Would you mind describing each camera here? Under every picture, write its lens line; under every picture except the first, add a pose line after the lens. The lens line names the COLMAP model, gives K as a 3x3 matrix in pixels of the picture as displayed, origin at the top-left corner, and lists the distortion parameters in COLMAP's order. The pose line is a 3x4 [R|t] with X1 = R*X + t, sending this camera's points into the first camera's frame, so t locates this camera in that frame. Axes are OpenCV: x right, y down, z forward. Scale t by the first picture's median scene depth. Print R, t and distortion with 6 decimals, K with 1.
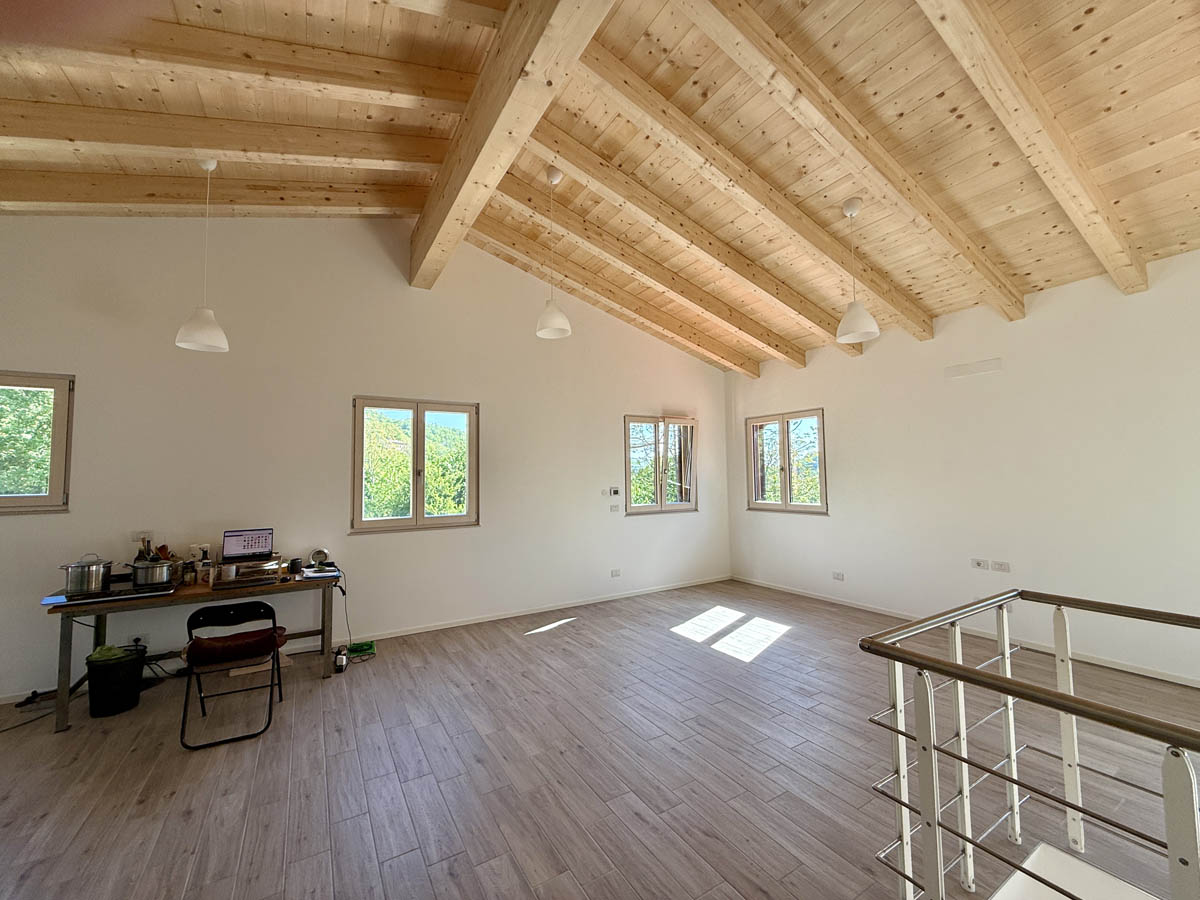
lens RADIAL K [[477.8, 0, 597.0], [0, 477.8, 451.1], [0, 0, 1]] dist [-0.000533, 0.000179]
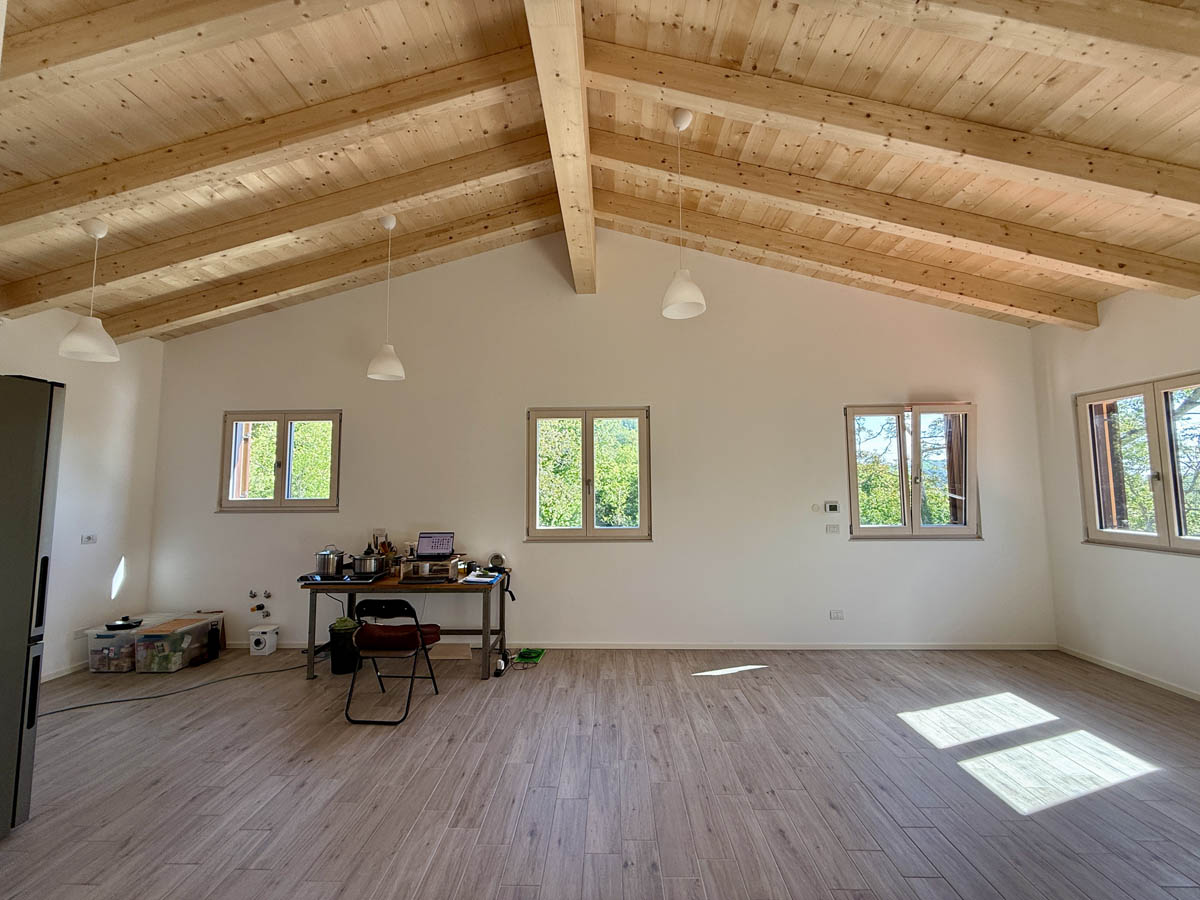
lens RADIAL K [[477.8, 0, 597.0], [0, 477.8, 451.1], [0, 0, 1]] dist [-0.000533, 0.000179]
pose [[0.841596, -0.034484, -0.539005, 0.182978], [0.024703, 0.999373, -0.025365, 0.007257], [0.539542, 0.008032, 0.841921, 0.207114]]
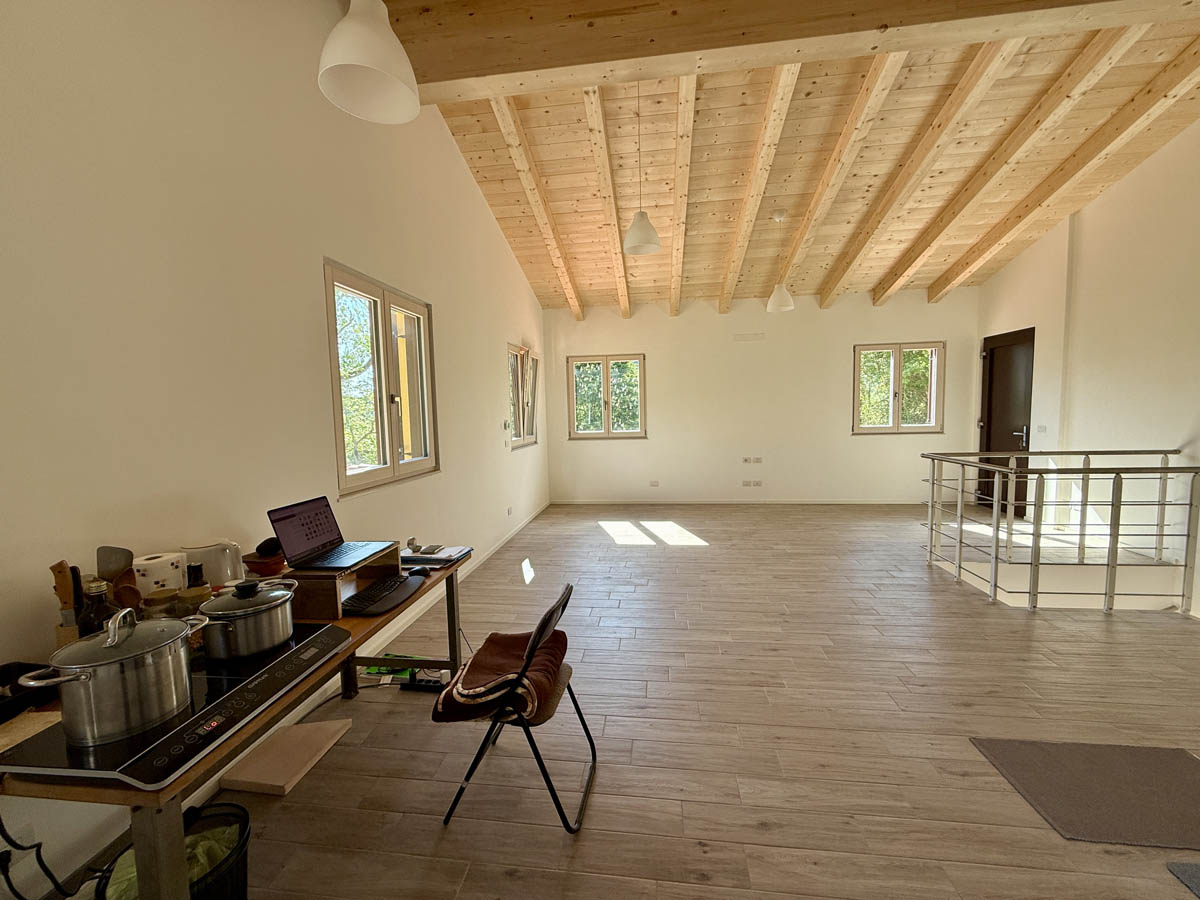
lens RADIAL K [[477.8, 0, 597.0], [0, 477.8, 451.1], [0, 0, 1]] dist [-0.000533, 0.000179]
pose [[0.621978, -0.067456, 0.780124, -0.782446], [-0.024253, 0.994145, 0.105298, 0.044687], [-0.782659, -0.084413, 0.616700, 0.389965]]
